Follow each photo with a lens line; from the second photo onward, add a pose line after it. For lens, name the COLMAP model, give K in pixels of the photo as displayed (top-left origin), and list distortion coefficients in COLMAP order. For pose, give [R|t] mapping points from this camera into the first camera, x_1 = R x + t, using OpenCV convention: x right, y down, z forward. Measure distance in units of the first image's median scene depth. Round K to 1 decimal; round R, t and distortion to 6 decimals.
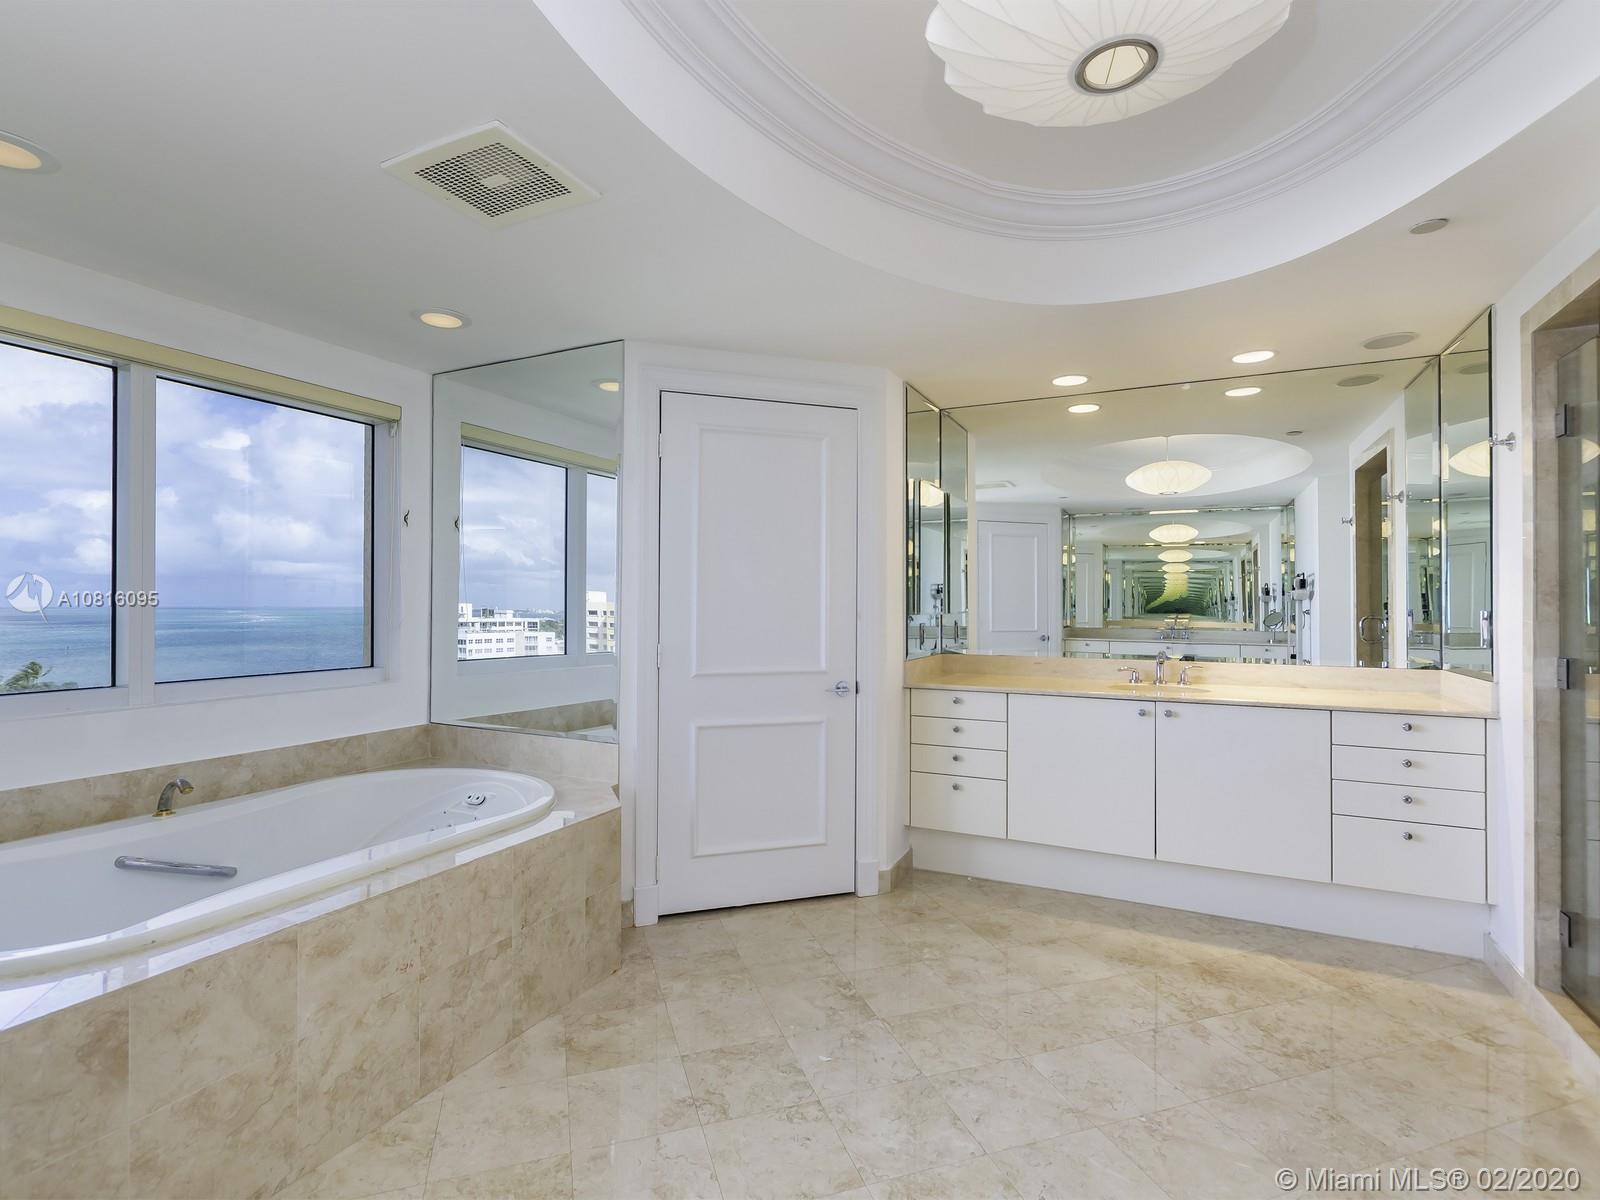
lens RADIAL K [[772.6, 0, 800.4], [0, 772.6, 599.7], [0, 0, 1]] dist [0.002246, -0.003282]
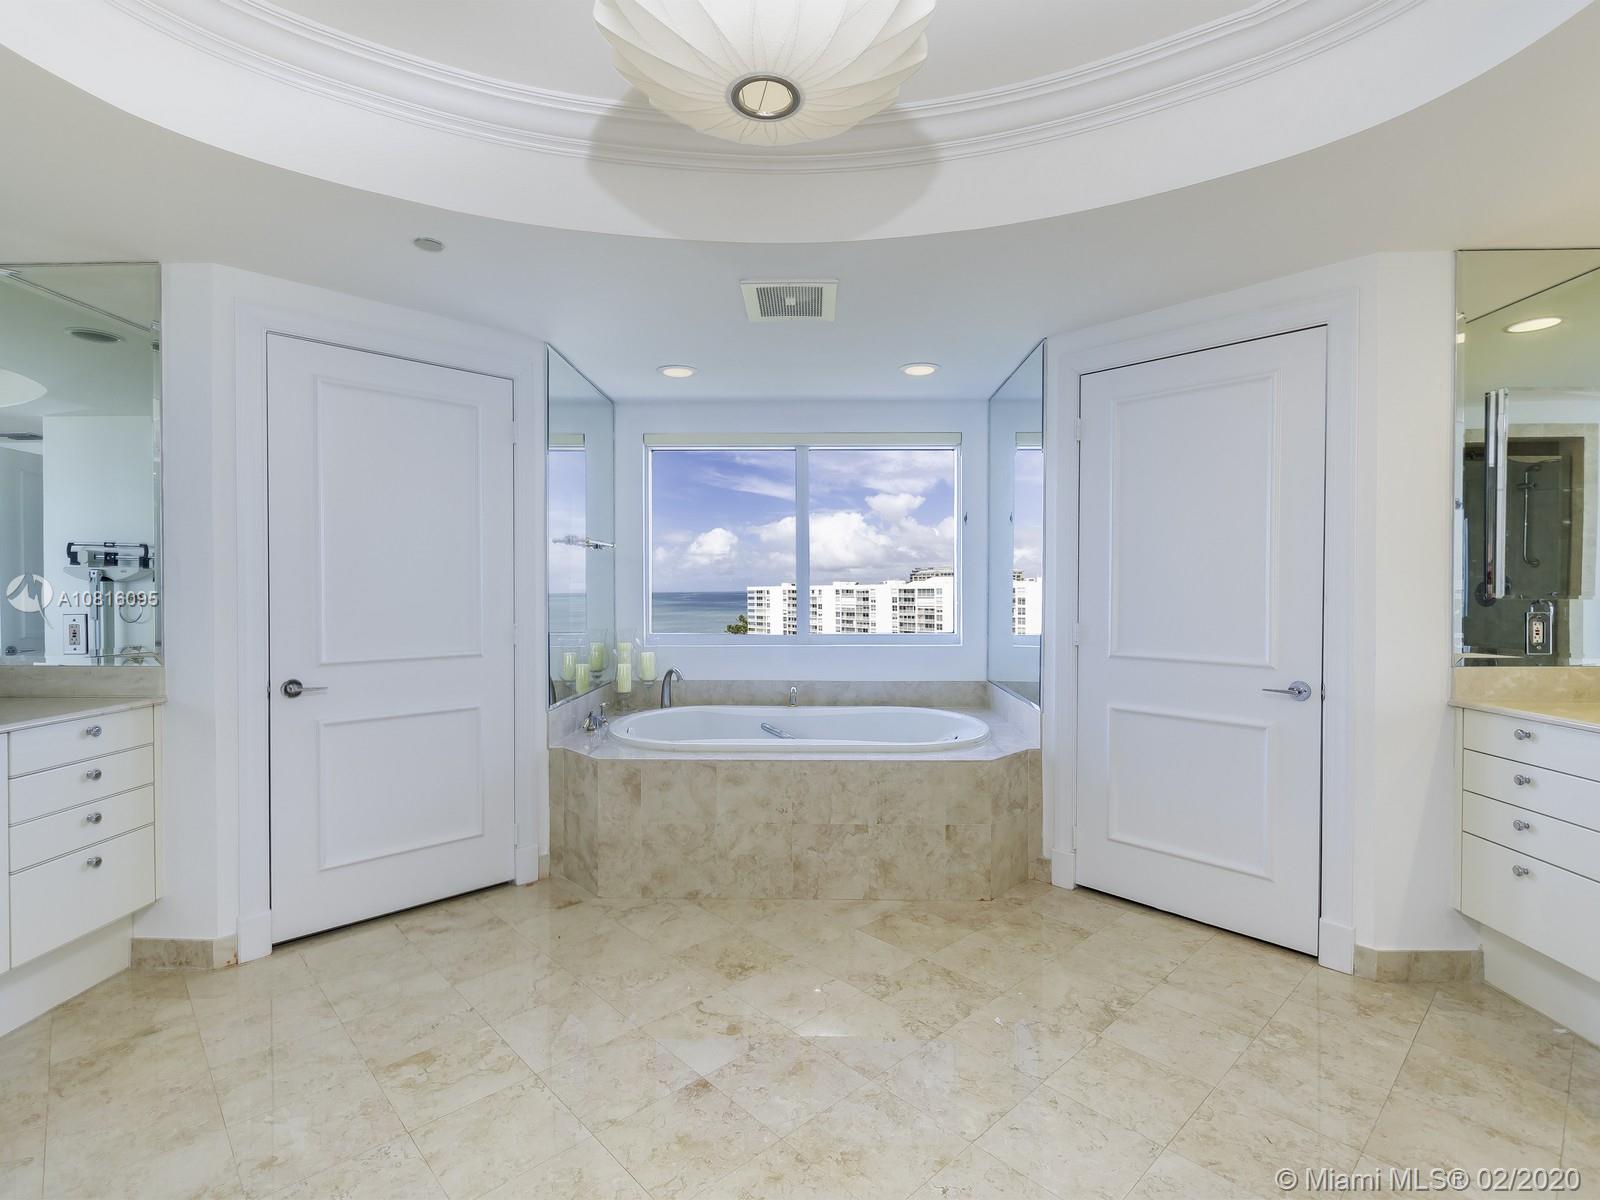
lens RADIAL K [[772.6, 0, 796.4], [0, 772.6, 598.1], [0, 0, 1]] dist [0.002246, -0.003282]
pose [[0.412384, 0.011343, -0.910939, 0.831169], [0.007442, 0.999847, 0.015819, 0.007918], [0.910980, -0.013302, 0.412237, 0.323177]]
